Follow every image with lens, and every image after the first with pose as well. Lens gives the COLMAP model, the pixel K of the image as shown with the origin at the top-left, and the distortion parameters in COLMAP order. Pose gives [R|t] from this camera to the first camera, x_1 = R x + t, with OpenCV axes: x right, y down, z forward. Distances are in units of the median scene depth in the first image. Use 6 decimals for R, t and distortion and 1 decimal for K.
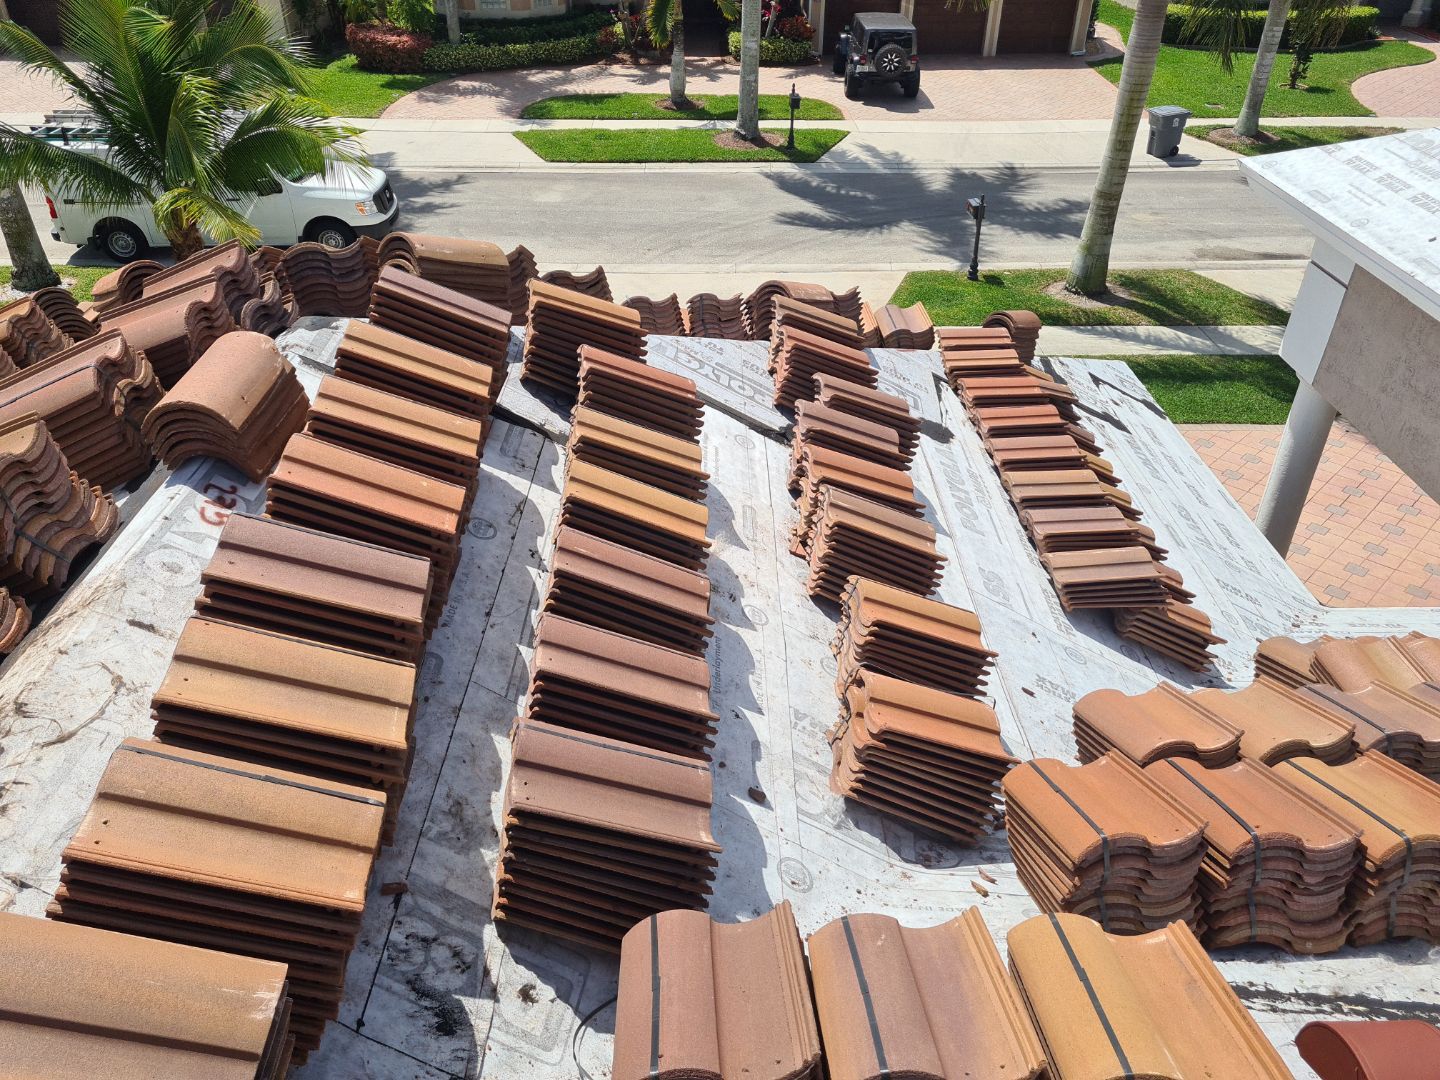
lens RADIAL K [[1082.8, 0, 733.5], [0, 1082.8, 546.0], [0, 0, 1]] dist [0.059238, -0.043783]
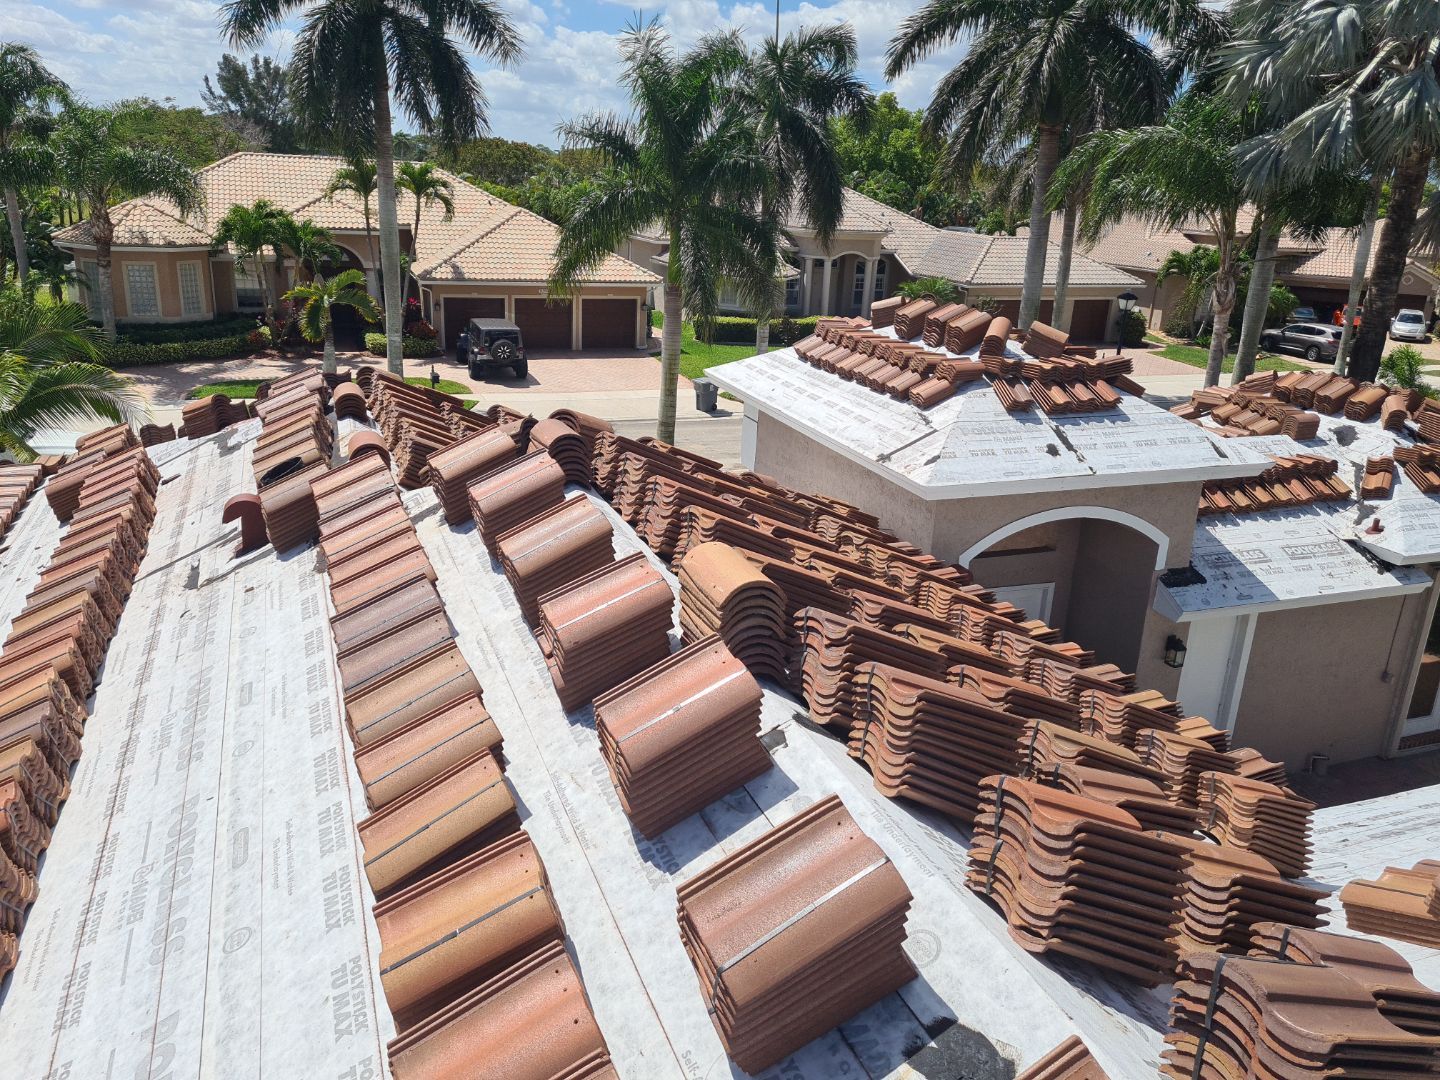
lens RADIAL K [[1088.4, 0, 712.7], [0, 1088.4, 519.9], [0, 0, 1]] dist [0.060782, -0.044176]
pose [[0.943416, -0.063155, 0.325544, -0.053596], [0.150175, 0.956628, -0.249619, 0.101761], [-0.295660, 0.284383, 0.911982, -0.185543]]
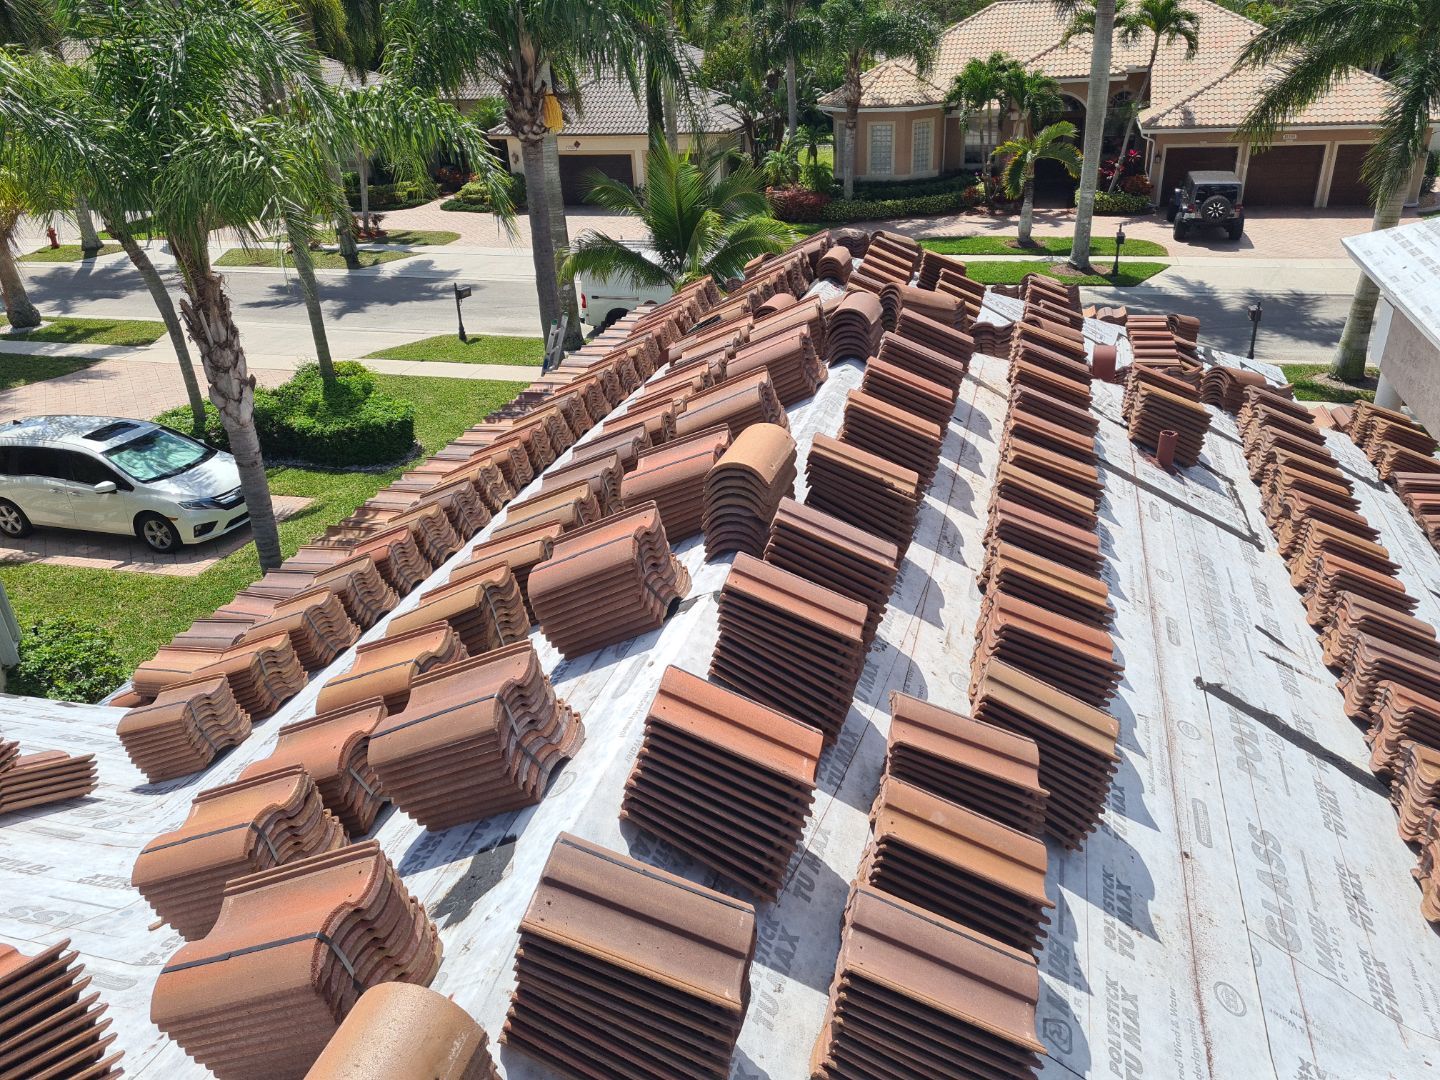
lens RADIAL K [[1082.8, 0, 733.5], [0, 1082.8, 546.0], [0, 0, 1]] dist [0.059238, -0.043783]
pose [[0.952729, 0.092173, -0.289501, 0.024100], [-0.129173, 0.985347, -0.111379, 0.102509], [0.274993, 0.143510, 0.950676, -0.193704]]
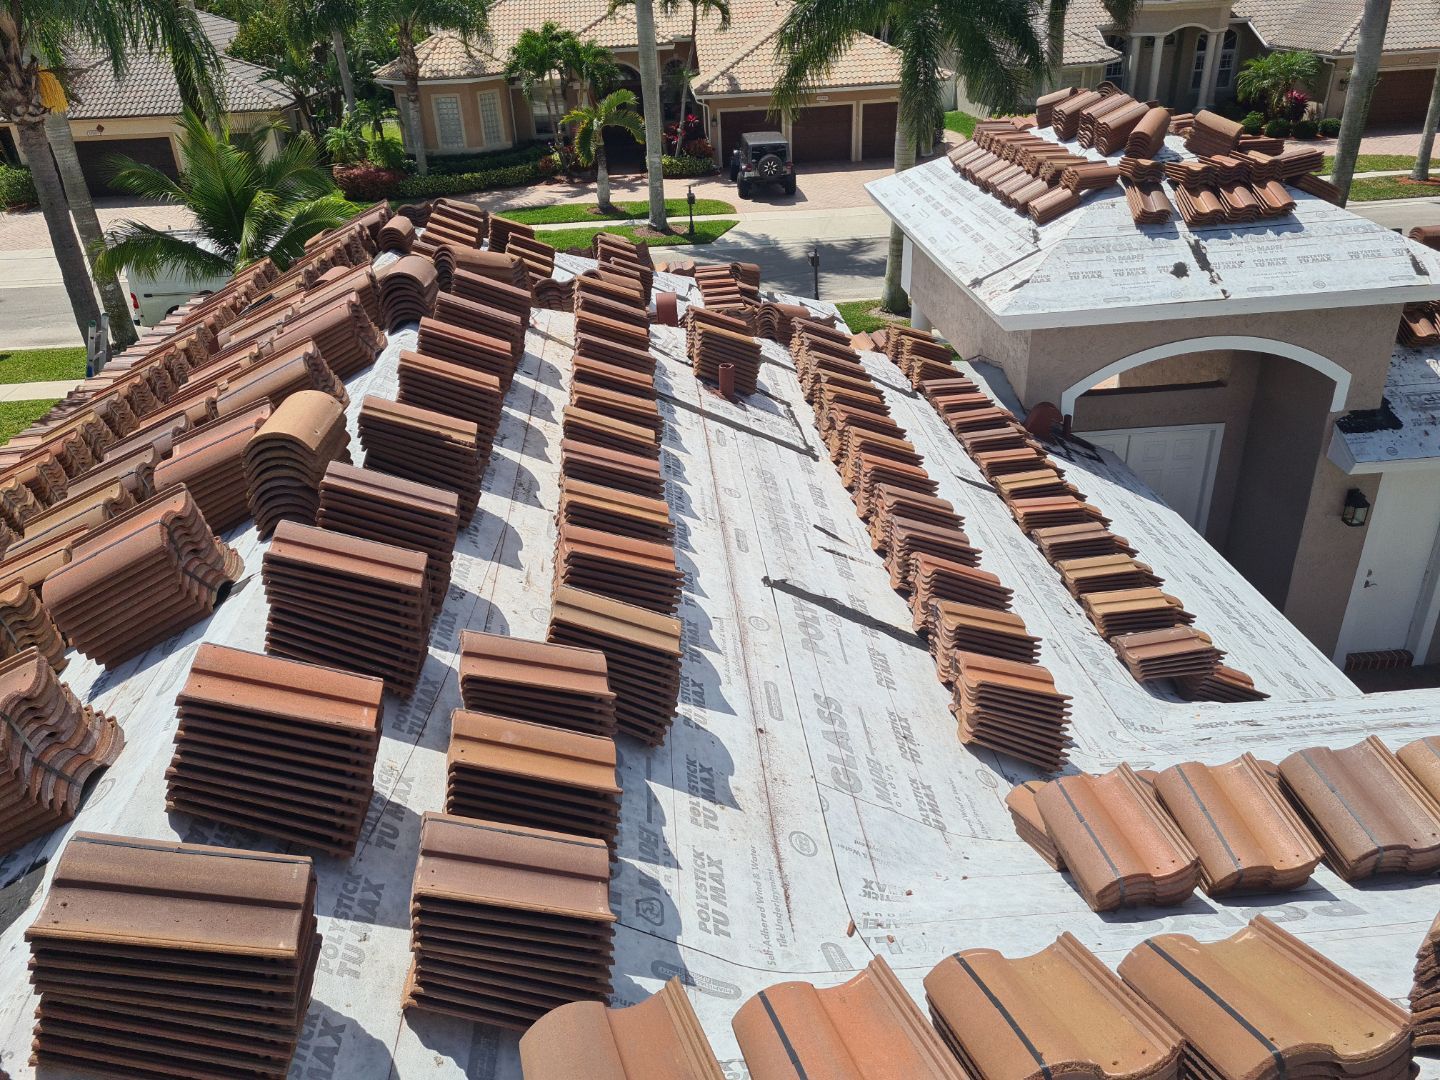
lens RADIAL K [[1088.4, 0, 712.7], [0, 1088.4, 519.9], [0, 0, 1]] dist [0.060782, -0.044176]
pose [[0.998016, -0.061483, 0.013557, 0.033216], [0.062685, 0.990434, -0.122925, 0.106469], [-0.005870, 0.123531, 0.992323, -0.195513]]
